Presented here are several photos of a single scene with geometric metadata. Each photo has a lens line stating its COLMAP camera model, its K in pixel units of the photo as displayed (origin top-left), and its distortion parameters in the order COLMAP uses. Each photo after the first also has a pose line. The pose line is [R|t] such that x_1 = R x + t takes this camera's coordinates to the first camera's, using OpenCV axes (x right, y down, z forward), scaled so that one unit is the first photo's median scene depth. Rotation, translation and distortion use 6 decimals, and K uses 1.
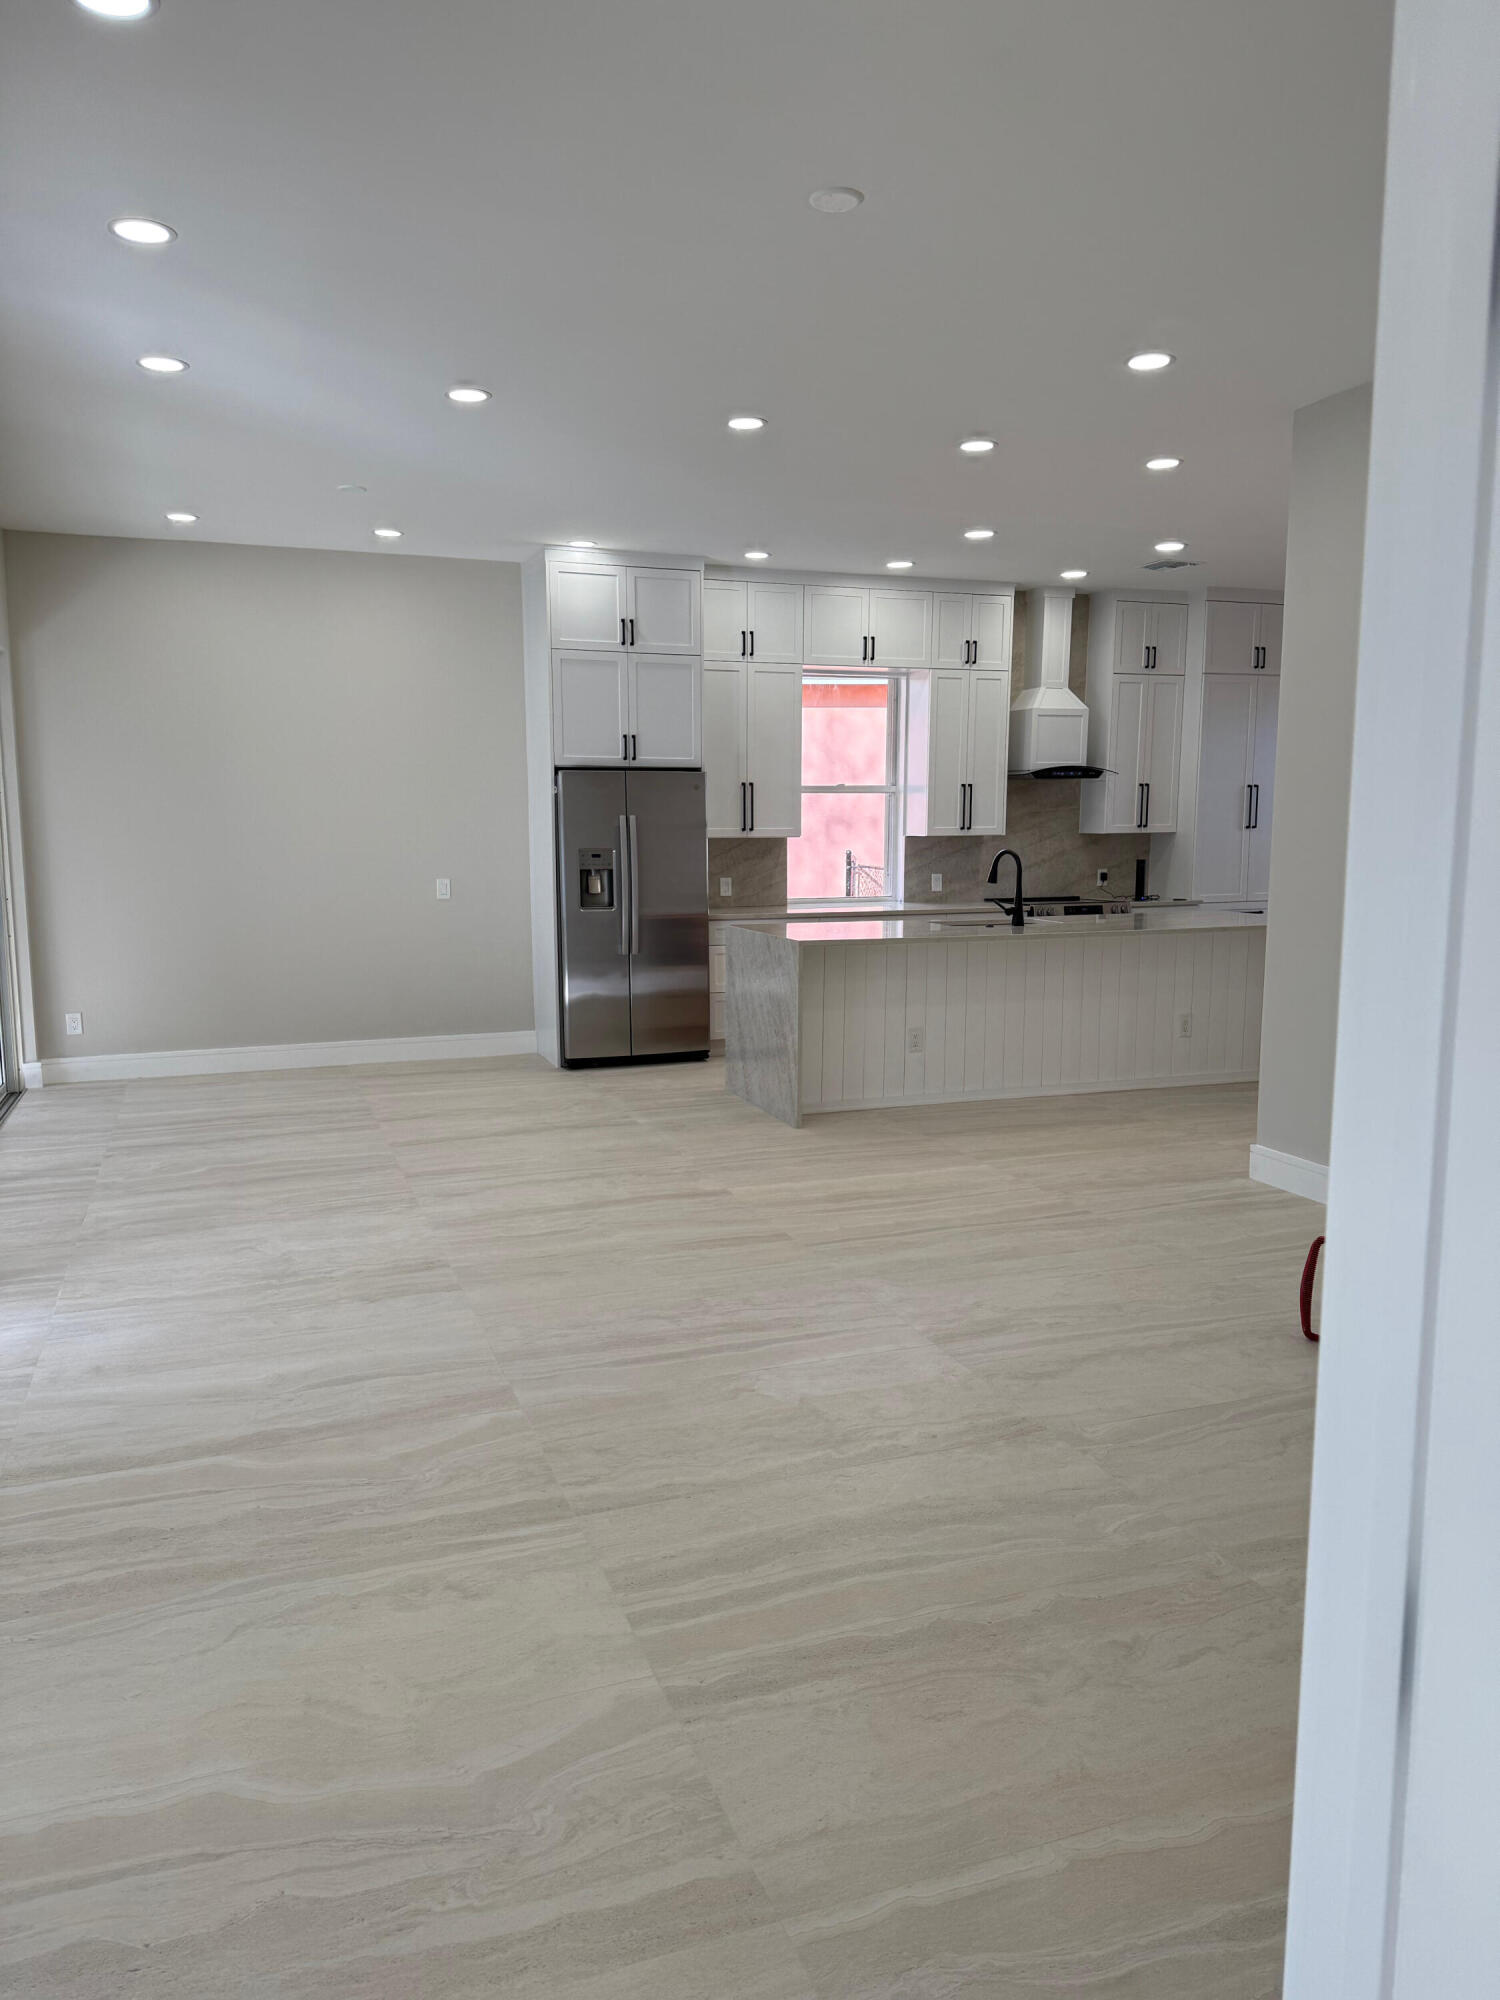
lens RADIAL K [[1373.8, 0, 750.0], [0, 1373.8, 1000.0], [0, 0, 1]] dist [0.148906, -0.245341]
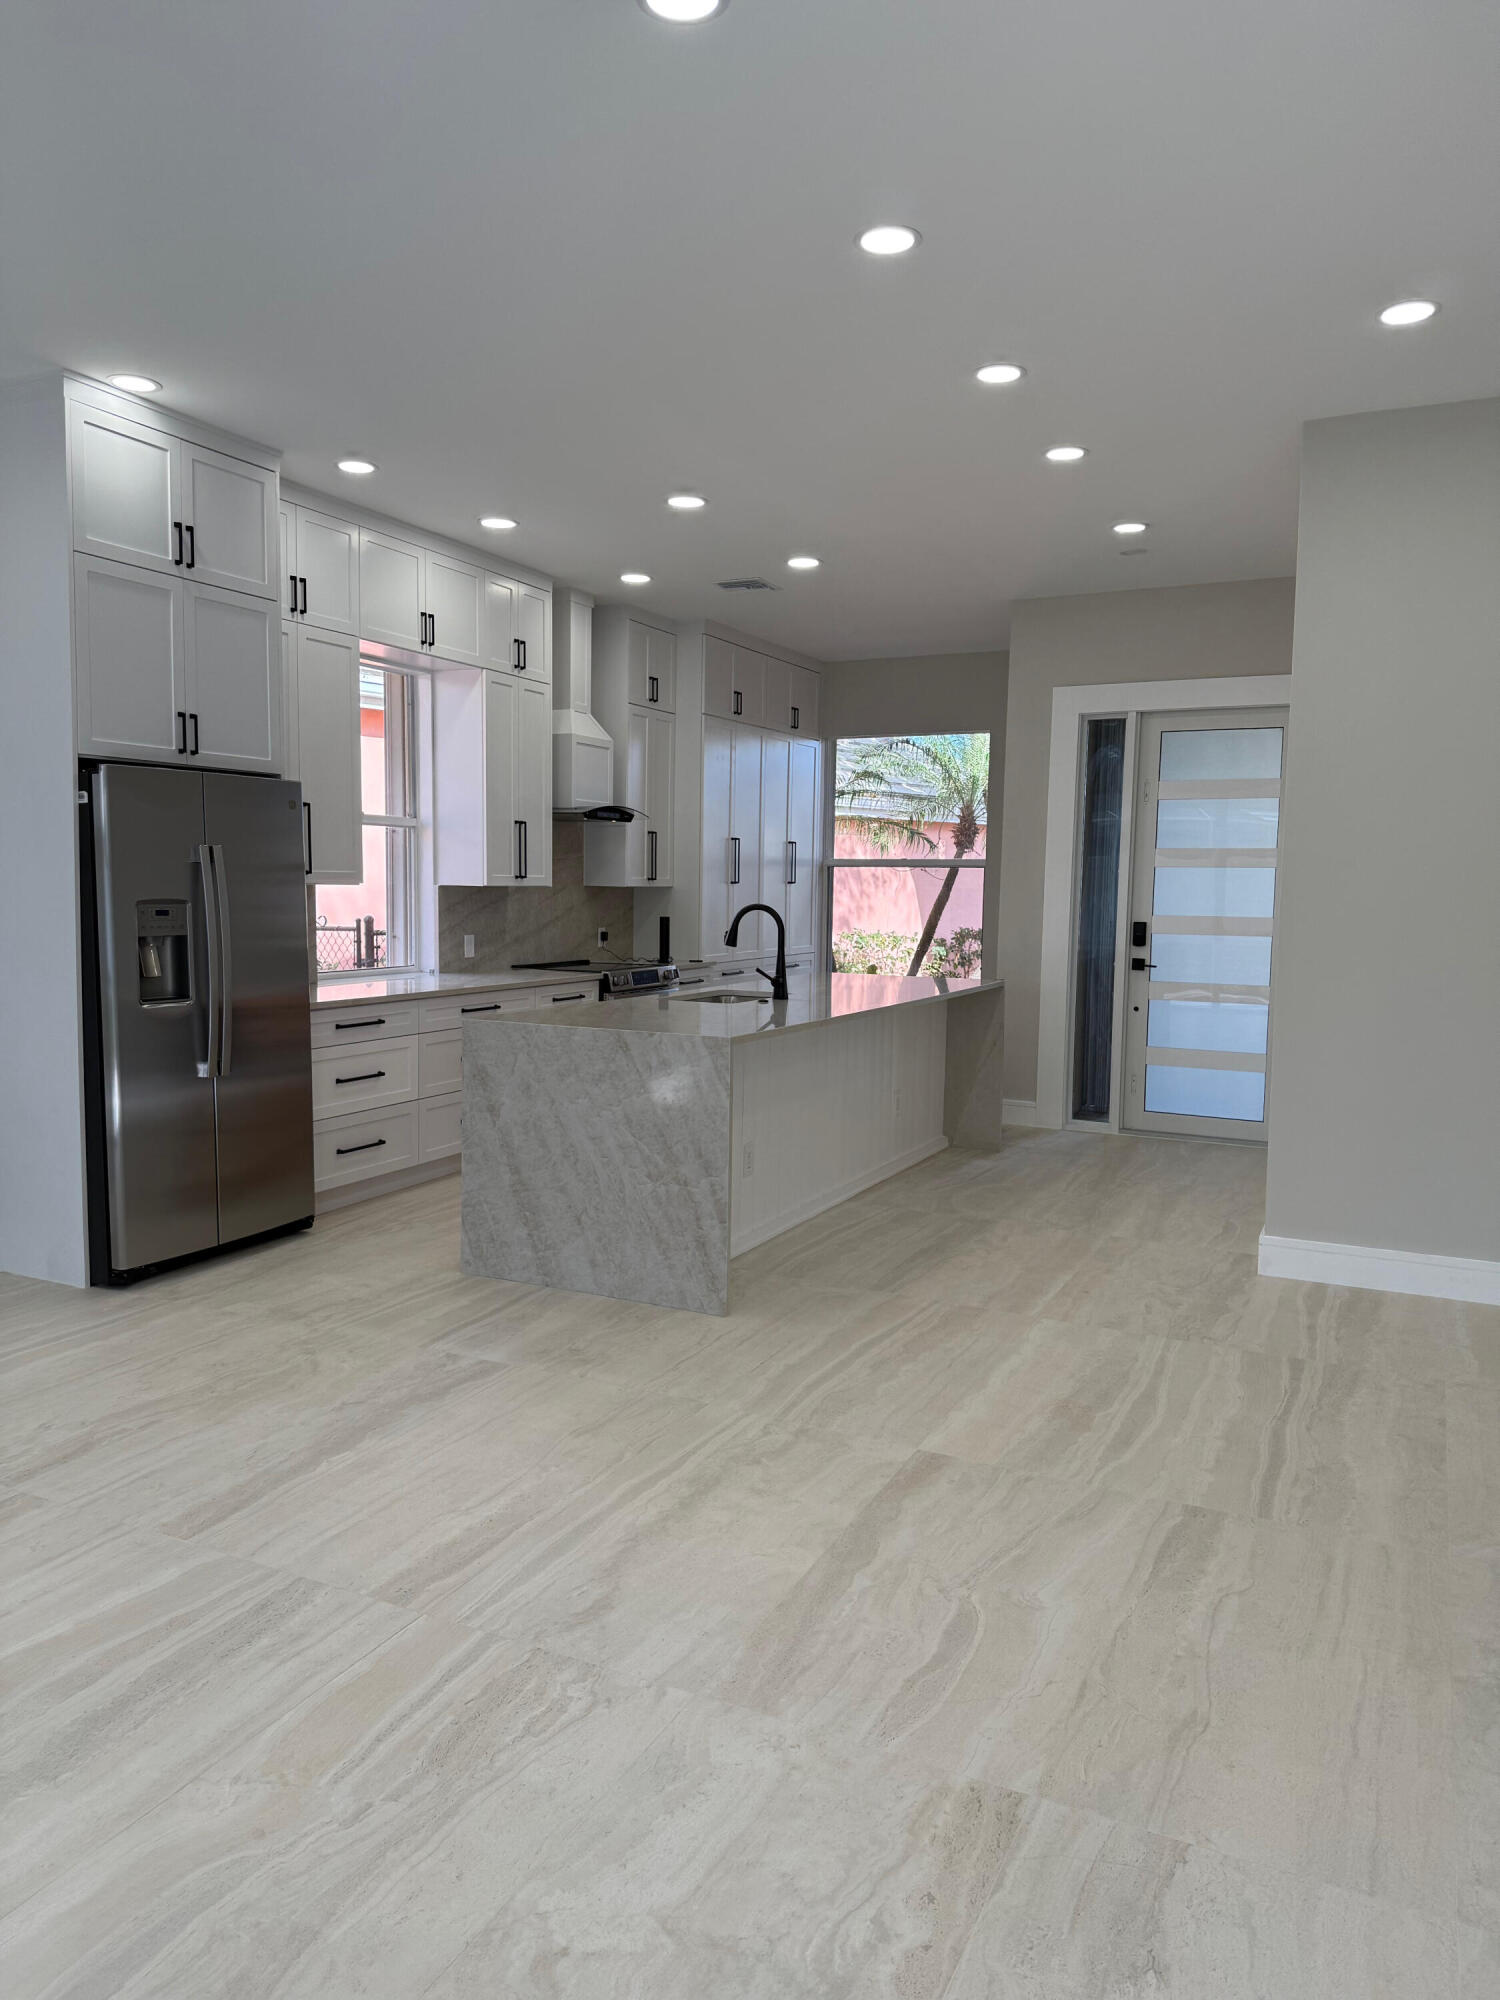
lens RADIAL K [[1373.8, 0, 750.0], [0, 1373.8, 1000.0], [0, 0, 1]] dist [0.148906, -0.245341]
pose [[0.727592, -0.047706, 0.684349, -0.335097], [0.074088, 0.997209, -0.009253, -0.043646], [-0.681997, 0.057435, 0.729096, 0.397162]]
